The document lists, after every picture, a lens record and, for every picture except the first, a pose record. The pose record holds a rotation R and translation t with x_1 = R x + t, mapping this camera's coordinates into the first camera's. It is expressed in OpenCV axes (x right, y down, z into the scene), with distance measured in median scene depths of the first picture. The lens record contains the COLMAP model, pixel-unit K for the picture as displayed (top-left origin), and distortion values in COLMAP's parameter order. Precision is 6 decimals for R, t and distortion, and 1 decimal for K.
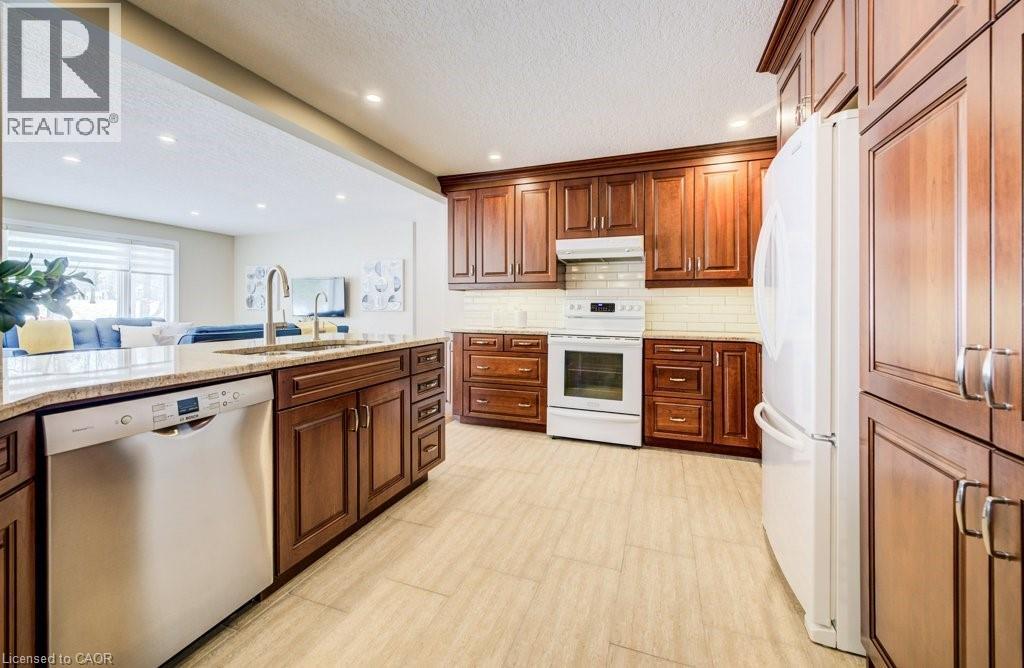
lens RADIAL K [[411.9, 0, 511.2], [0, 411.9, 307.4], [0, 0, 1]] dist [-0.000571, 0.000272]
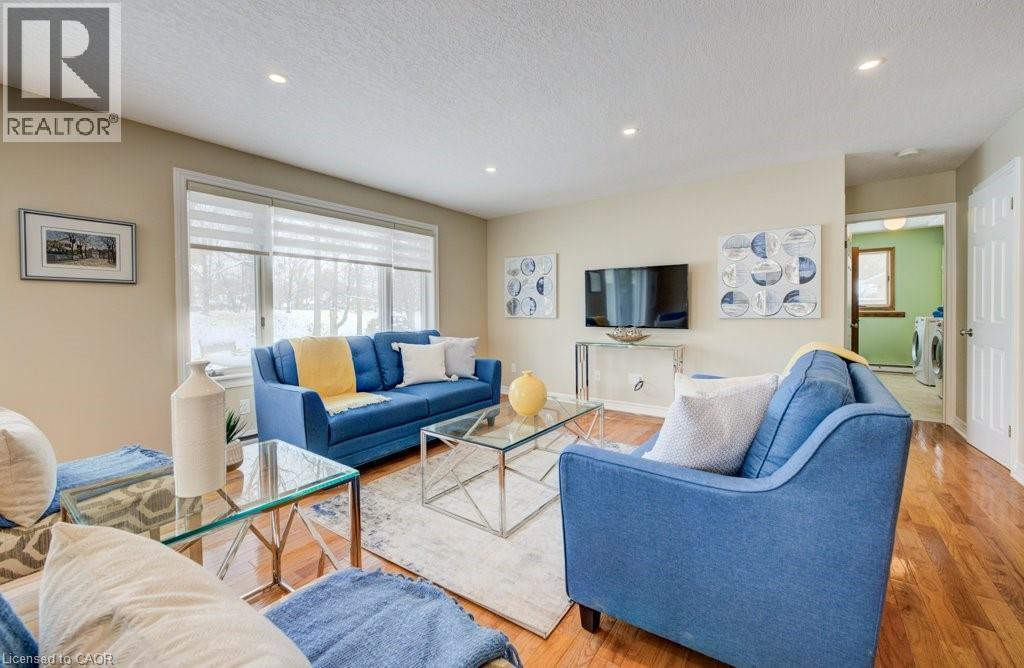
lens RADIAL K [[403.2, 0, 512.7], [0, 403.2, 318.5], [0, 0, 1]] dist [-0.000988, -0.000037]
pose [[0.963121, -0.007961, -0.268951, -0.916724], [0.011684, 0.999857, 0.012244, -0.003662], [0.268815, -0.014934, 0.963076, 0.642491]]
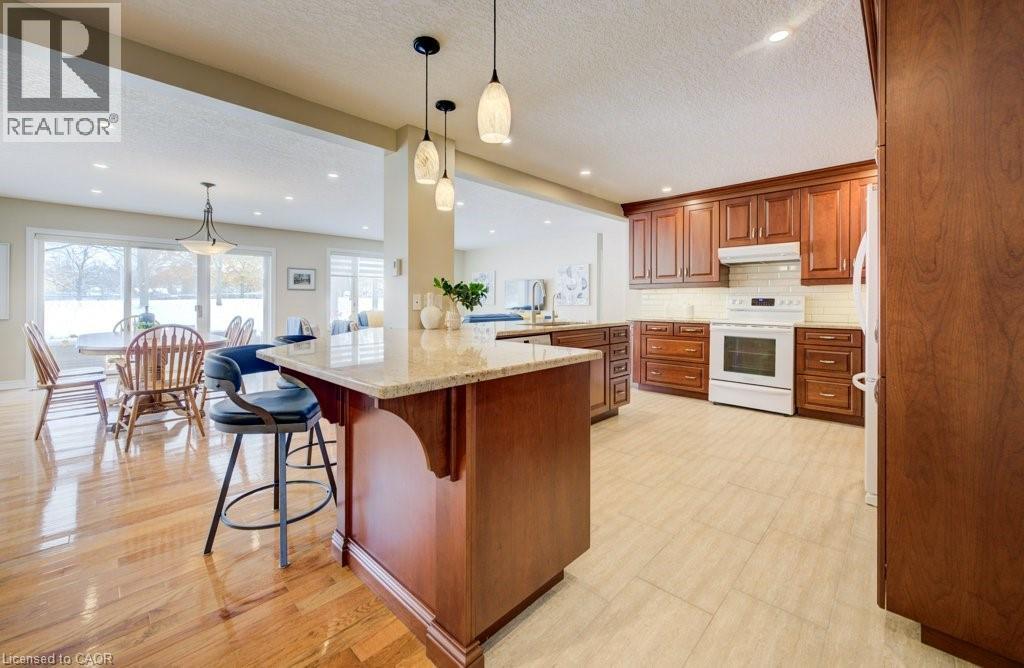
lens RADIAL K [[411.9, 0, 511.2], [0, 411.9, 307.4], [0, 0, 1]] dist [-0.000571, 0.000272]
pose [[0.917296, 0.003126, -0.398194, 0.030519], [0.001532, 0.999934, 0.011379, 0.000745], [0.398203, -0.011048, 0.917231, -0.417961]]
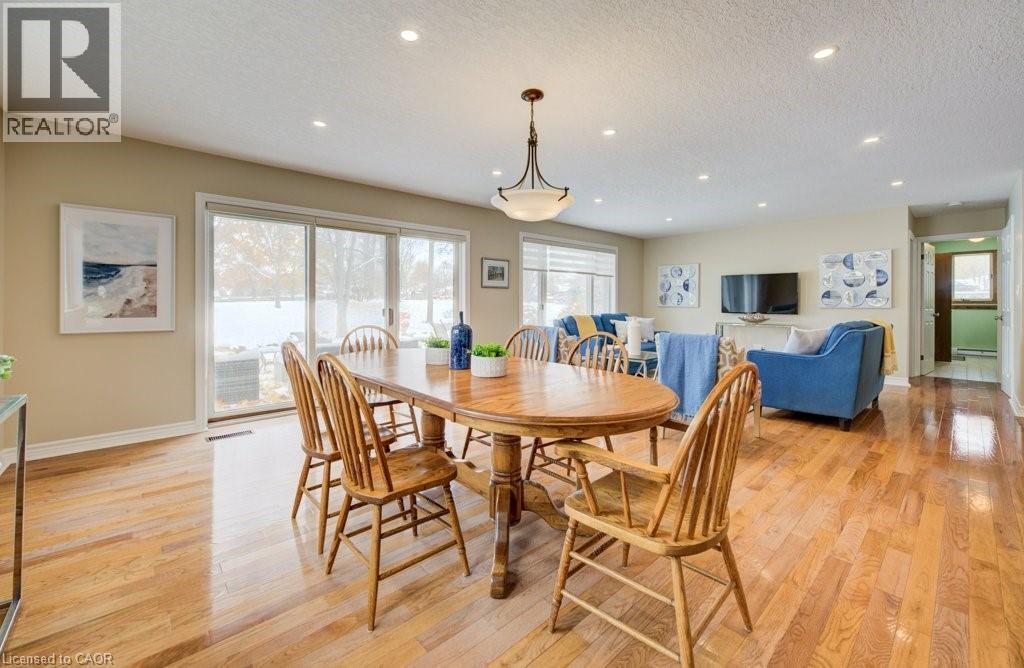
lens RADIAL K [[411.9, 0, 511.2], [0, 411.9, 307.4], [0, 0, 1]] dist [-0.000571, 0.000272]
pose [[0.890716, -0.000333, -0.454561, -1.041029], [0.003567, 0.999974, 0.006257, -0.001397], [0.454547, -0.007195, 0.890694, -0.281474]]
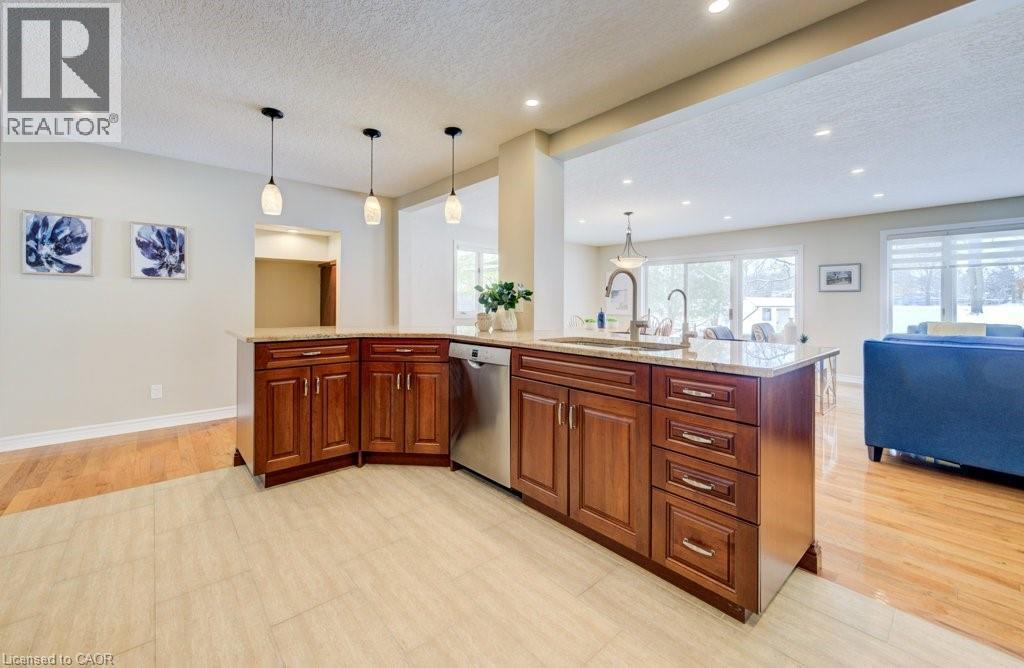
lens RADIAL K [[408.5, 0, 508.4], [0, 408.5, 302.9], [0, 0, 1]] dist [0.000243, 0.000382]
pose [[-0.476993, -0.007573, -0.878875, 0.313540], [-0.009697, 0.999947, -0.003354, -0.001438], [0.878854, 0.006922, -0.477041, 0.721206]]
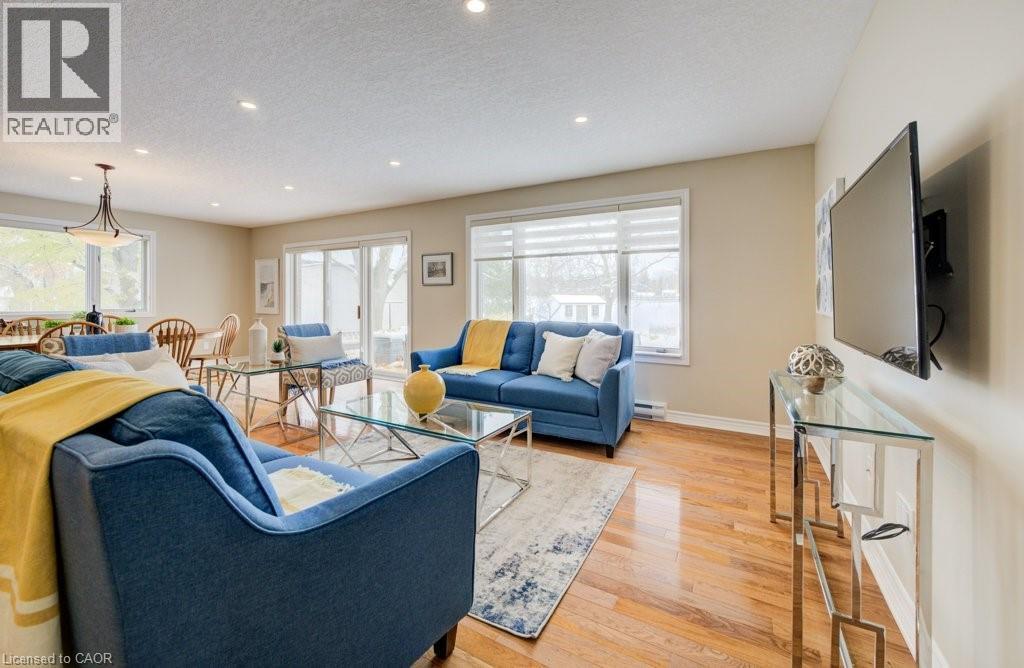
lens RADIAL K [[411.9, 0, 511.2], [0, 411.9, 307.4], [0, 0, 1]] dist [-0.000571, 0.000272]
pose [[-0.160194, 0.008439, -0.987049, -0.415517], [-0.008015, 0.999919, 0.009850, -0.005033], [0.987053, 0.009489, -0.160114, 1.611922]]
